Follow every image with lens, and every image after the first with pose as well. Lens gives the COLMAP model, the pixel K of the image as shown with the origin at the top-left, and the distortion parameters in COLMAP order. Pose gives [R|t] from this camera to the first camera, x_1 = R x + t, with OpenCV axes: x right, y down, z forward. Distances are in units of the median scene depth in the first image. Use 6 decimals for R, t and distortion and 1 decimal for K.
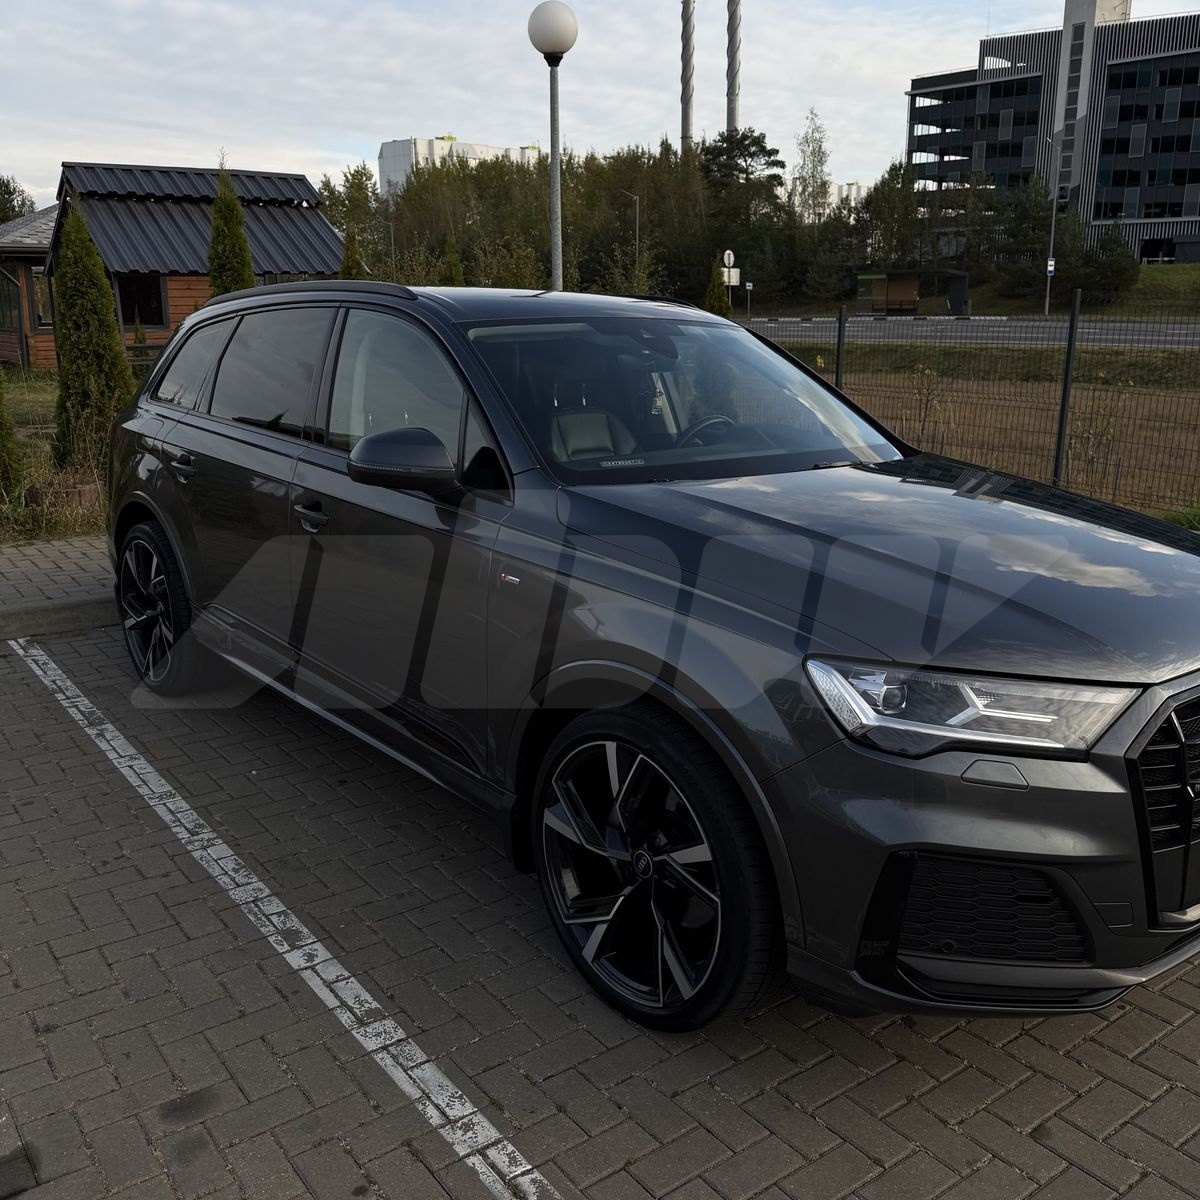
lens RADIAL K [[1130.6, 0, 591.5], [0, 1130.6, 601.6], [0, 0, 1]] dist [0.030672, -0.046832]
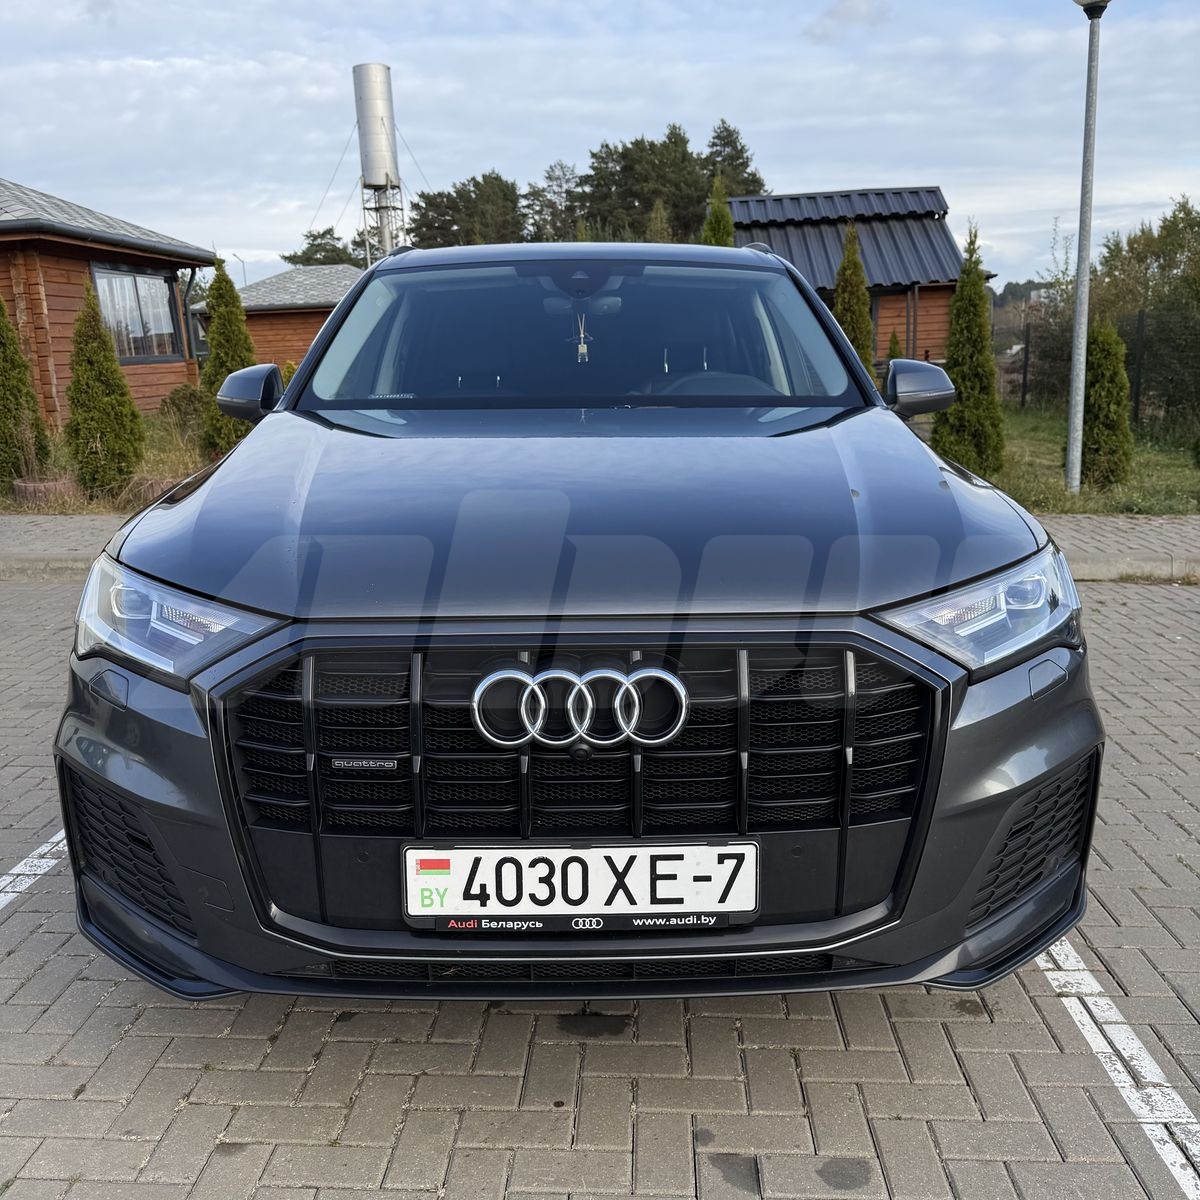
lens RADIAL K [[1130.6, 0, 591.5], [0, 1130.6, 601.6], [0, 0, 1]] dist [0.030672, -0.046832]
pose [[0.771195, 0.111032, -0.626841, 0.886280], [-0.130324, 0.991354, 0.015262, 0.018675], [0.623116, 0.069922, 0.778998, 0.398667]]
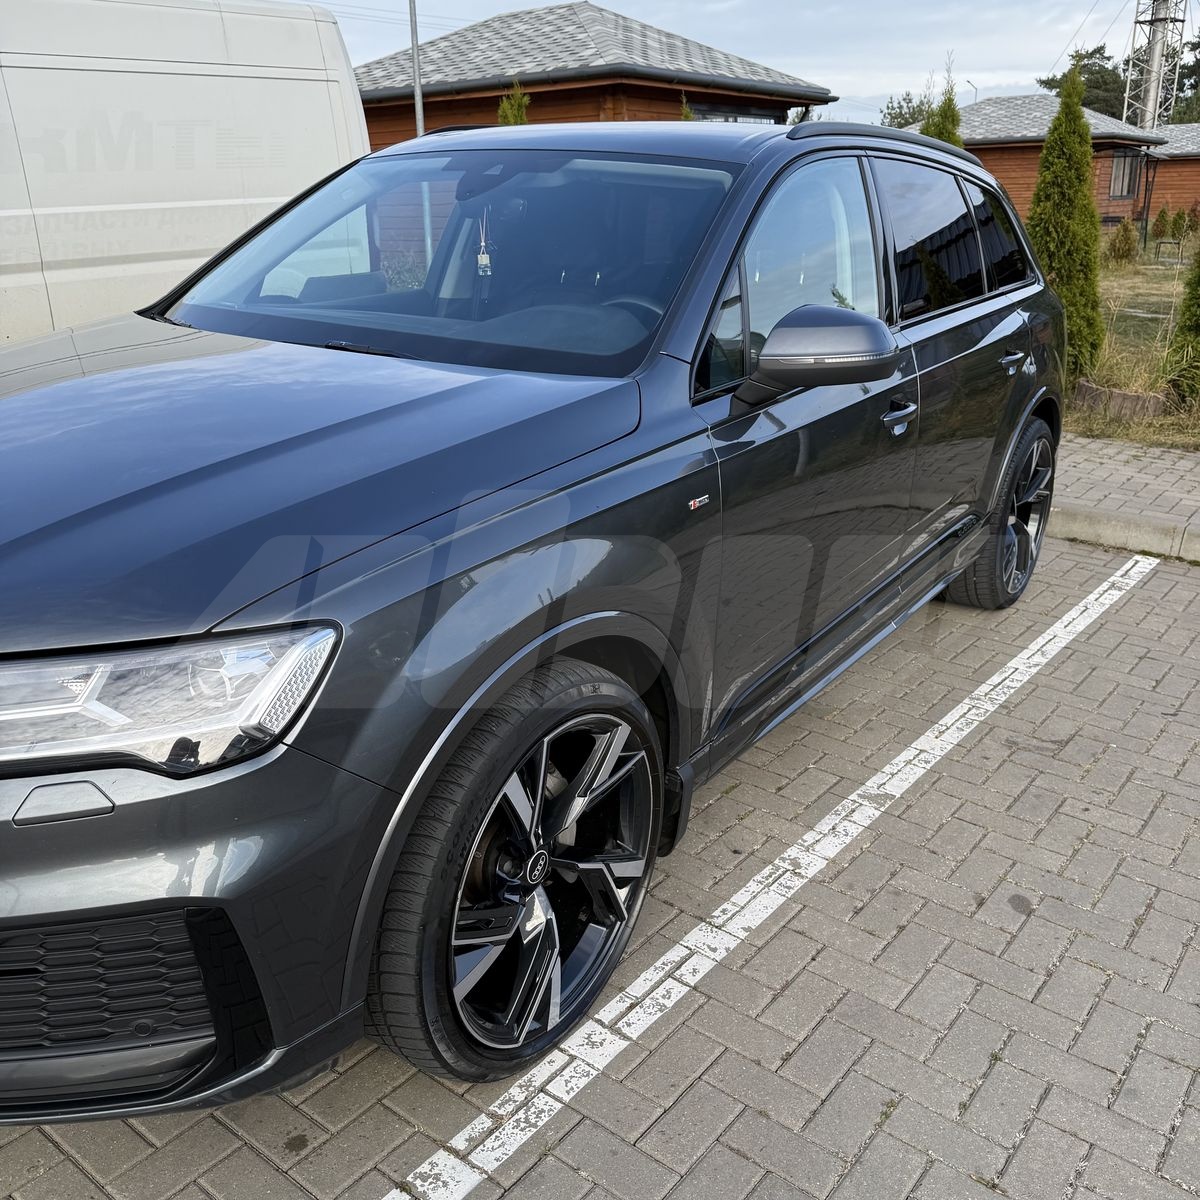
lens RADIAL K [[1130.6, 0, 591.5], [0, 1130.6, 601.6], [0, 0, 1]] dist [0.030672, -0.046832]
pose [[0.269537, 0.320500, -0.908091, 1.168648], [-0.245034, 0.934779, 0.257189, -0.228656], [0.931294, 0.153191, 0.330491, 1.114752]]
